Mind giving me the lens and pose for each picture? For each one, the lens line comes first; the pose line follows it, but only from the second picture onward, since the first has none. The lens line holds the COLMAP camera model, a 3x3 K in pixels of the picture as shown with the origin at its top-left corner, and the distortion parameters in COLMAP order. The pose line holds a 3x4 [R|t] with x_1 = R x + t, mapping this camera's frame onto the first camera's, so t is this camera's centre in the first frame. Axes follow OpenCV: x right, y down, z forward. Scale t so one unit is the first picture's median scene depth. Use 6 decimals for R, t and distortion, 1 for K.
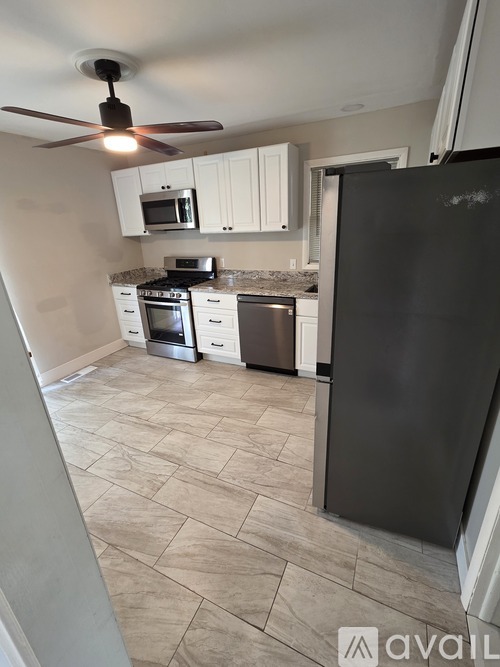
lens RADIAL K [[303.9, 0, 250.0], [0, 303.9, 333.5], [0, 0, 1]] dist [0.003313, 0.000210]
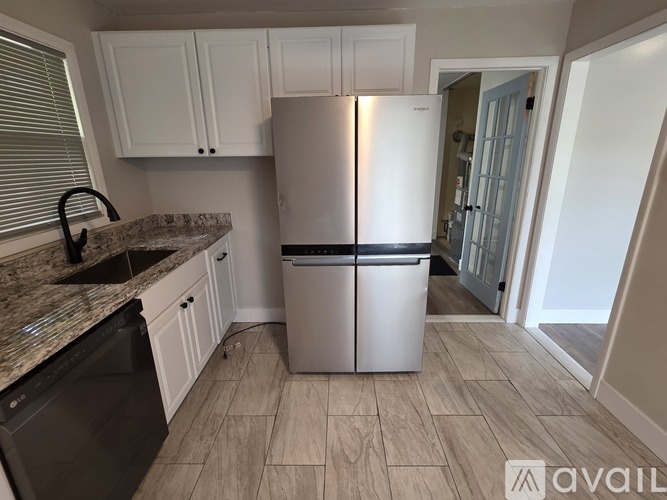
lens RADIAL K [[308.7, 0, 333.5], [0, 308.7, 250.0], [0, 0, 1]] dist [-0.001901, -0.000665]
pose [[-0.417444, -0.212980, 0.883391, -0.331541], [0.353070, 0.857750, 0.373640, -0.214469], [-0.837306, 0.467873, -0.282866, 0.732447]]
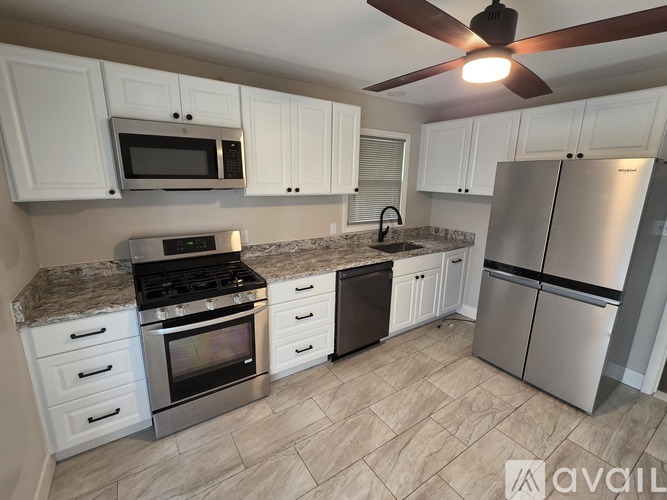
lens RADIAL K [[303.9, 0, 333.5], [0, 303.9, 250.0], [0, 0, 1]] dist [0.003313, 0.000210]
pose [[0.505841, -0.147128, 0.849987, -0.668205], [0.263523, 0.964600, 0.010140, -0.181124], [-0.821389, 0.218863, 0.526706, 0.549337]]
